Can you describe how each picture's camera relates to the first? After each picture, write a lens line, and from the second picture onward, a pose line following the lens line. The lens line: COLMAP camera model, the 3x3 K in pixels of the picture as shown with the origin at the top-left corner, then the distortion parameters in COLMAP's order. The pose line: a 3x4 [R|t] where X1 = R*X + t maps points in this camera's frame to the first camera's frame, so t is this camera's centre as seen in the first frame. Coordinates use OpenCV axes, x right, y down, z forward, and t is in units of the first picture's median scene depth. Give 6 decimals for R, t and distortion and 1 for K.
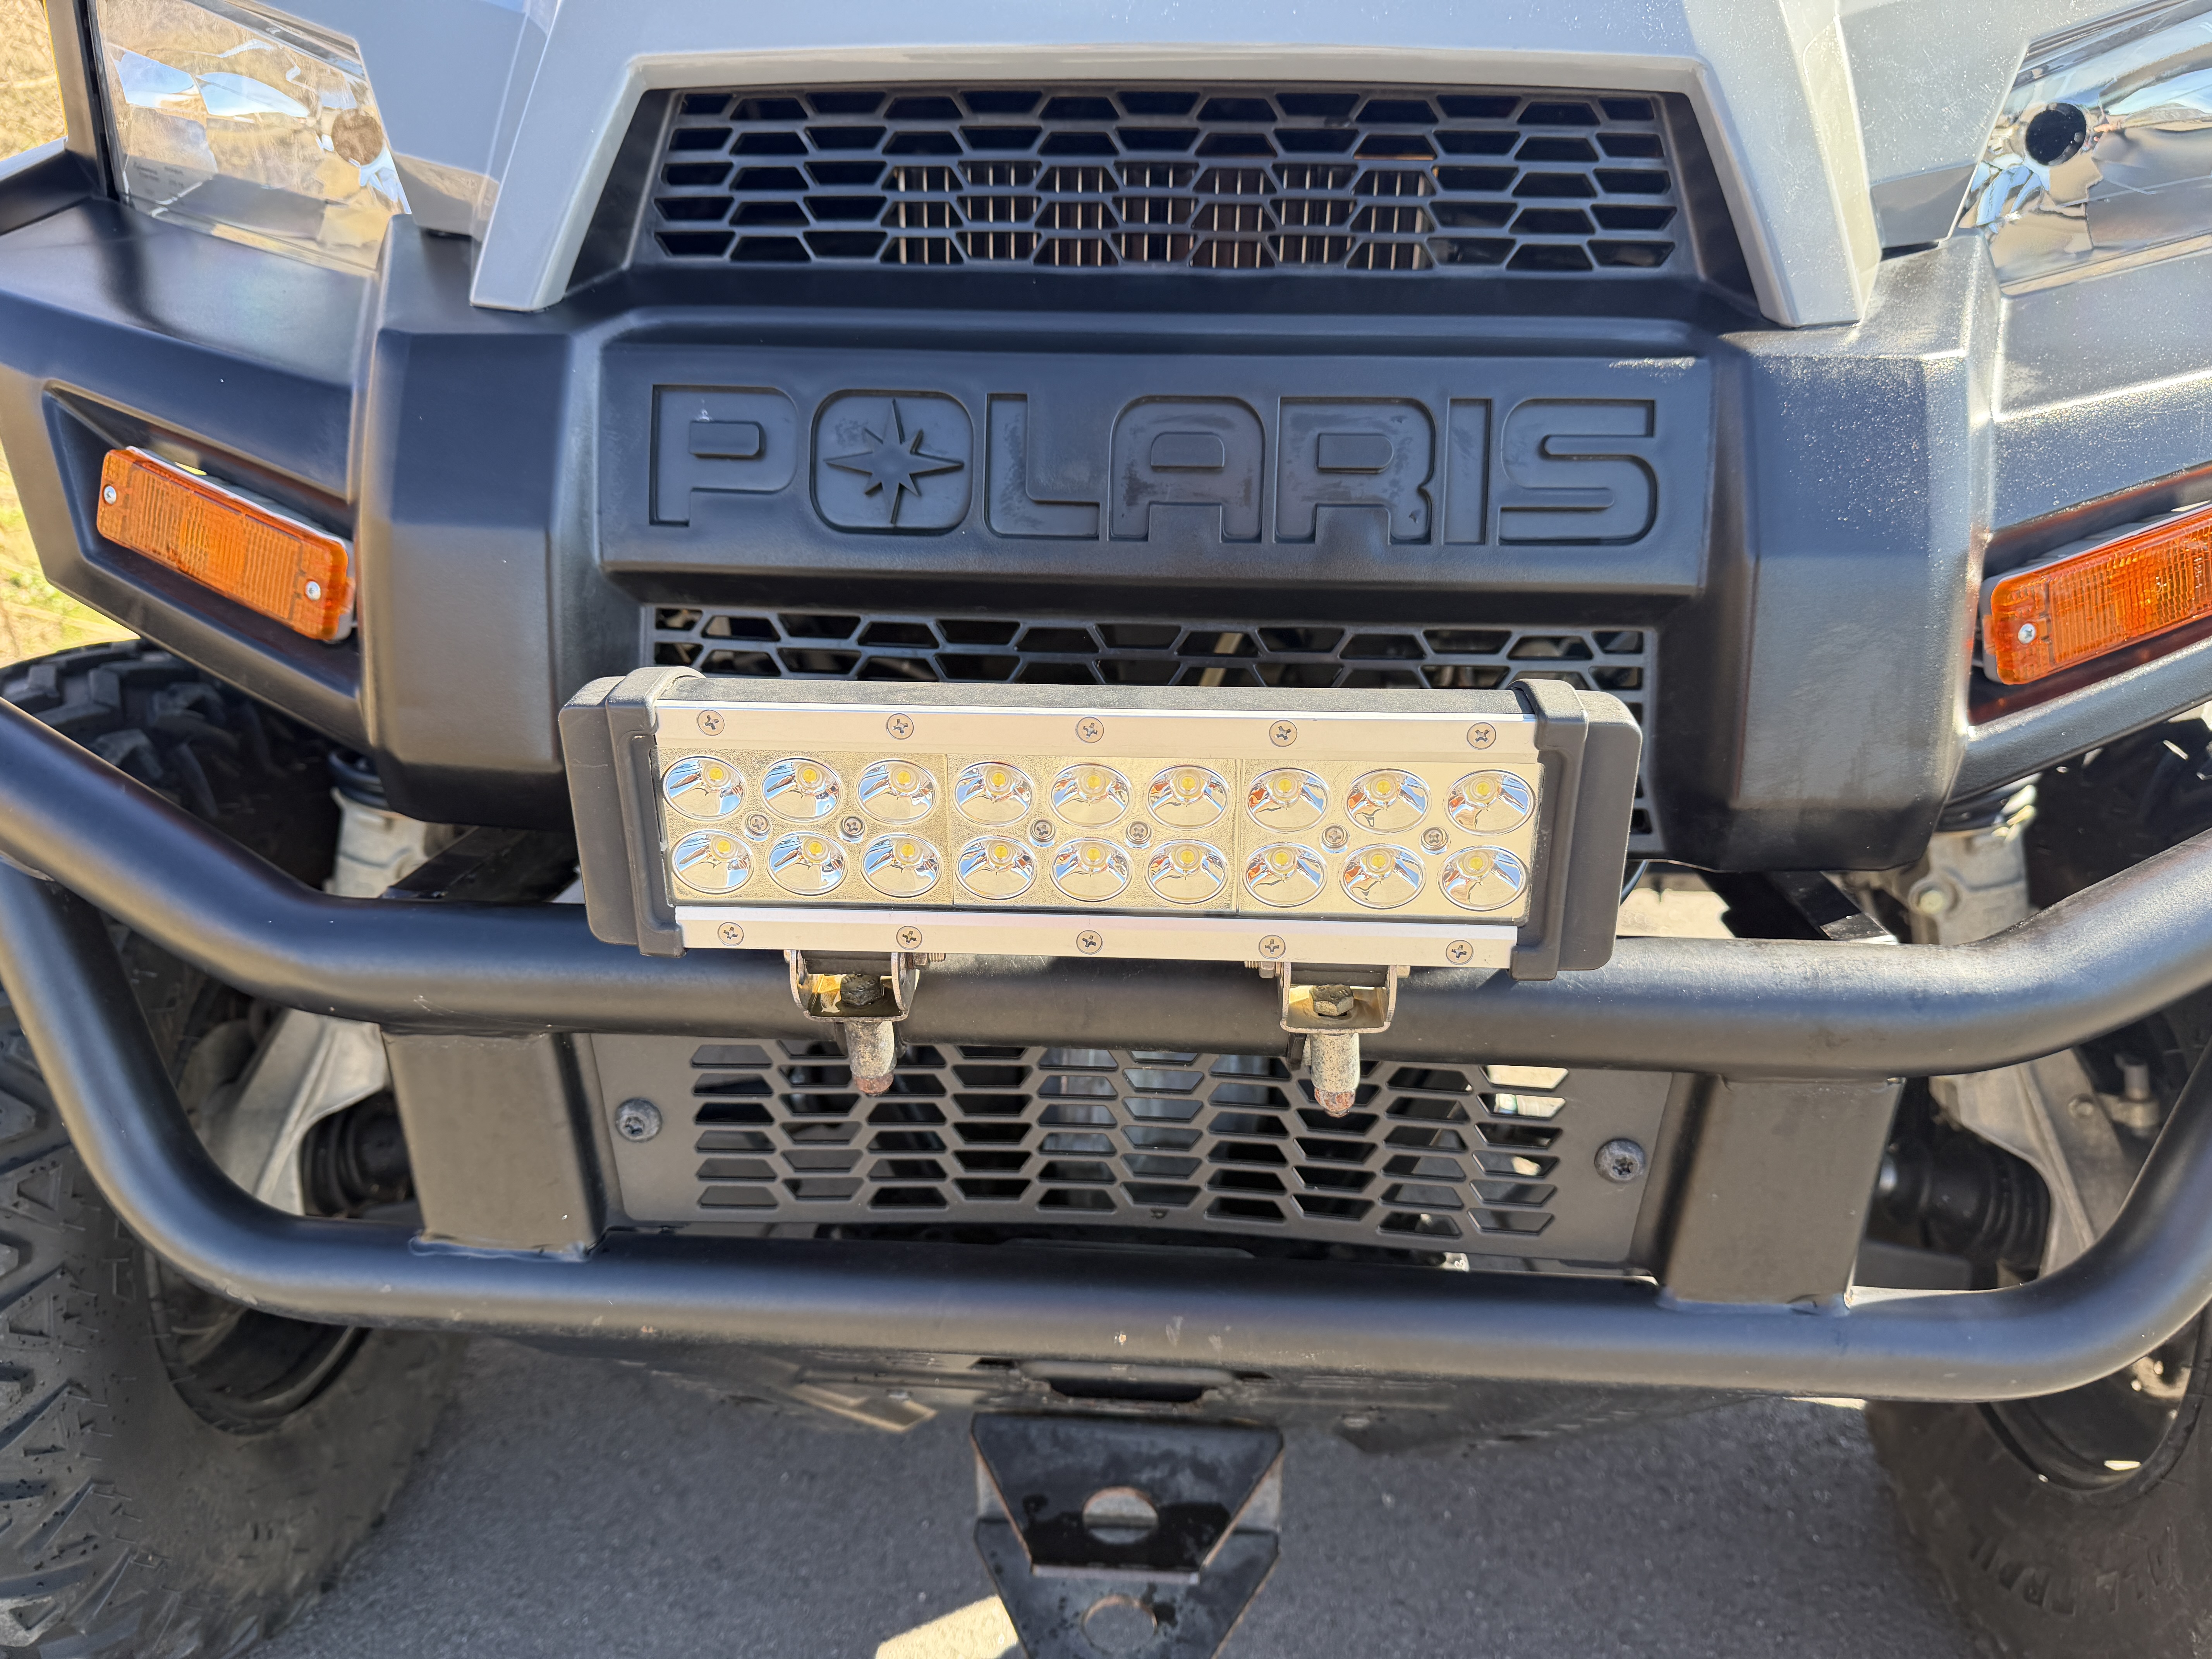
lens RADIAL K [[1553.2, 0, 1108.8], [0, 1553.2, 838.3], [0, 0, 1]] dist [0.011764, -0.010097]
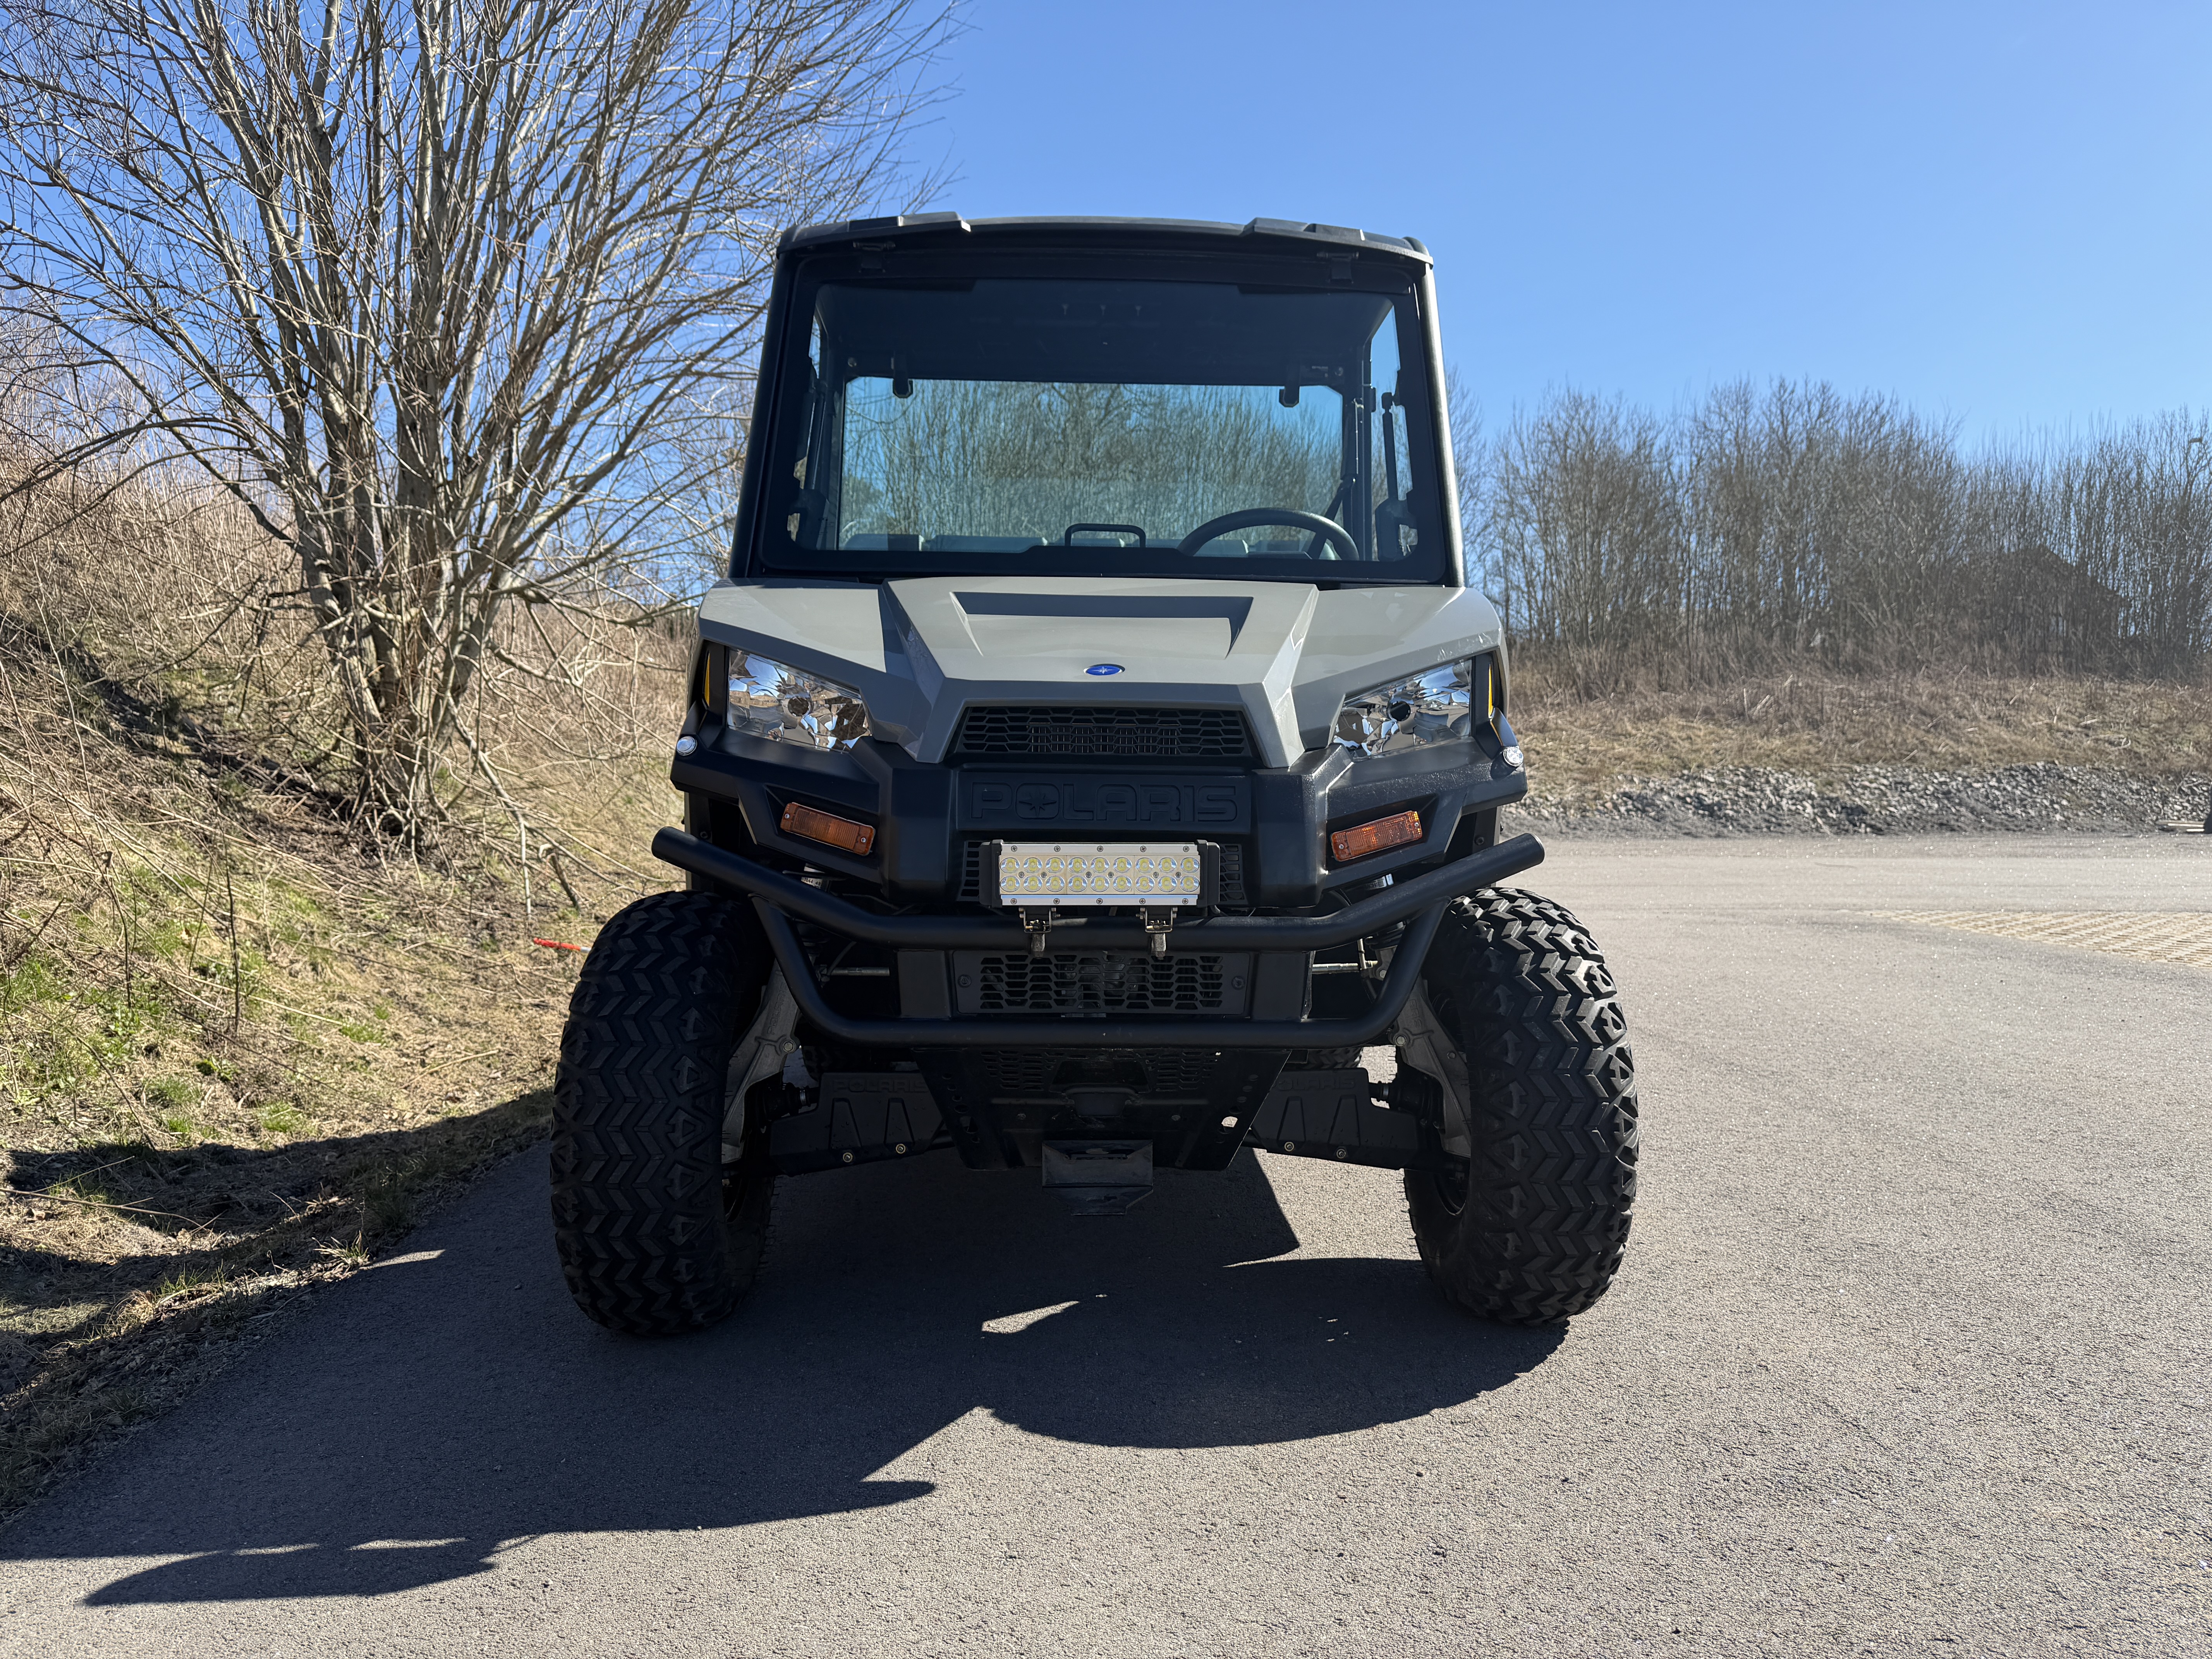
lens RADIAL K [[1536.3, 0, 1117.2], [0, 1536.3, 835.3], [0, 0, 1]] dist [0.047465, -0.059157]
pose [[0.995431, -0.000516, 0.095479, -0.286614], [0.028533, 0.955899, -0.292307, 0.879004], [-0.091118, 0.293695, 0.951546, -2.395302]]
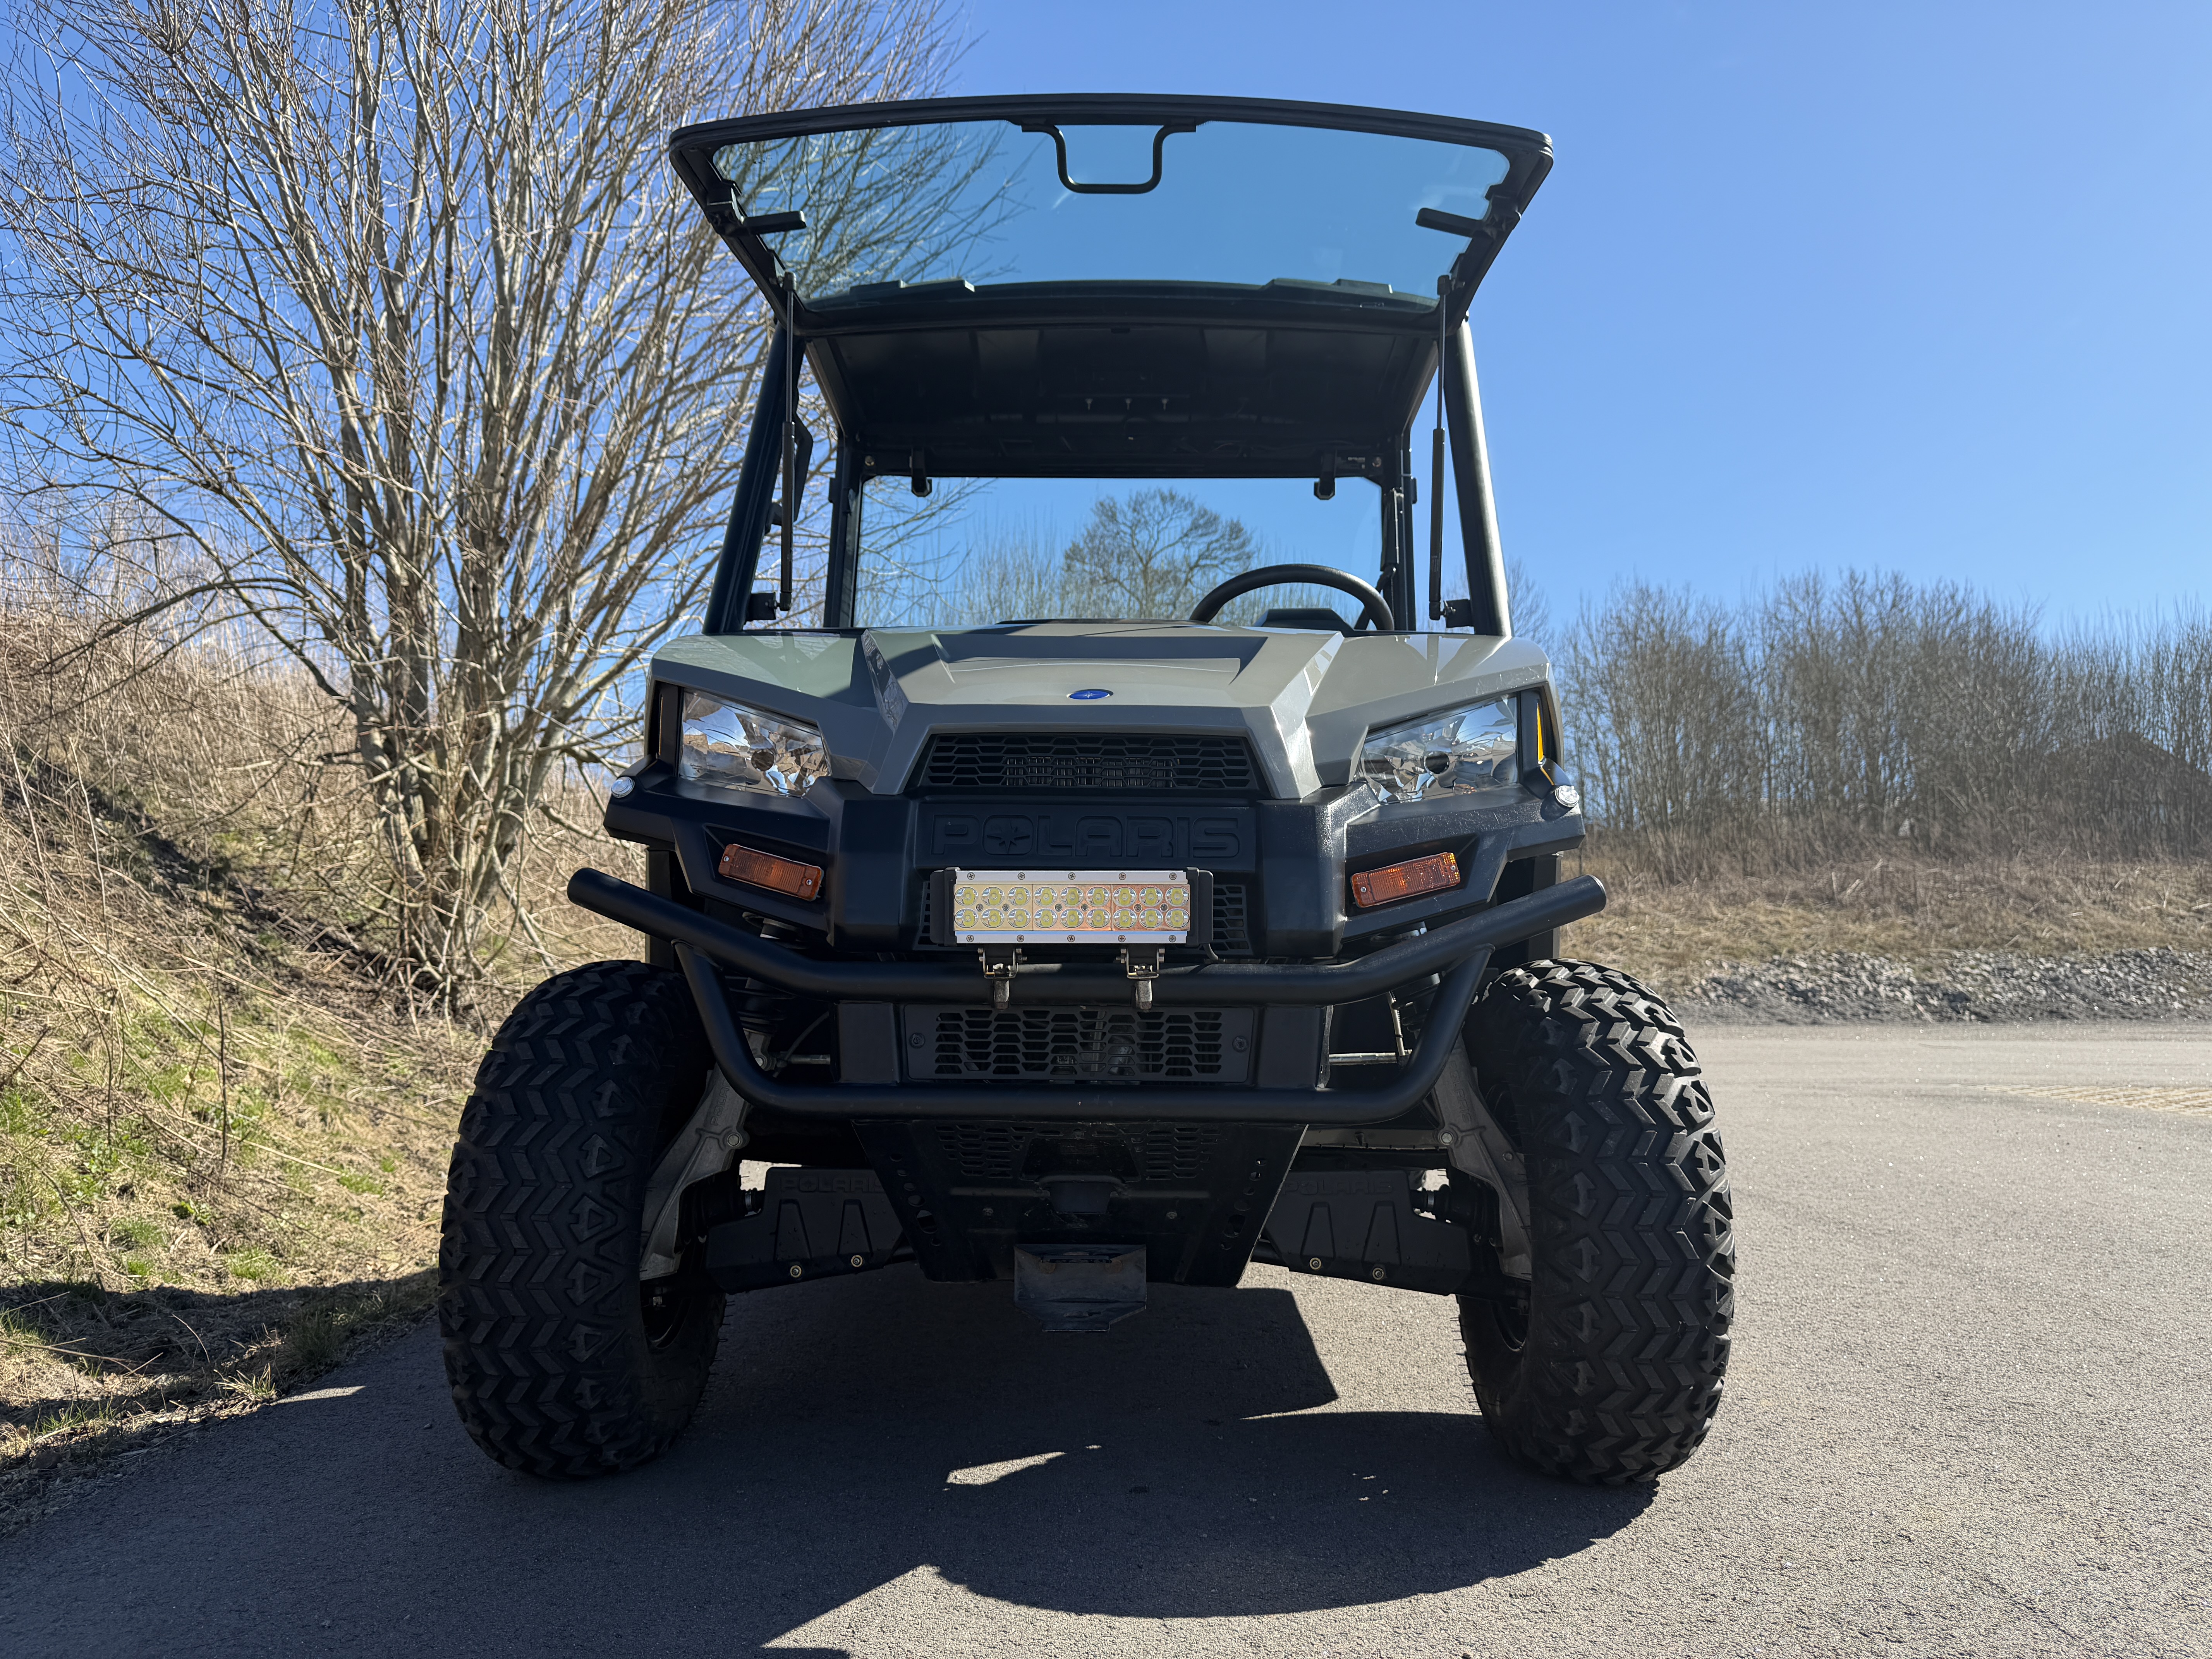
lens RADIAL K [[1553.2, 0, 1108.8], [0, 1553.2, 838.3], [0, 0, 1]] dist [0.011764, -0.010097]
pose [[0.999030, 0.006237, 0.043594, -0.066121], [0.012080, 0.913140, -0.407466, 1.029007], [-0.042349, 0.407597, 0.912179, -1.860086]]
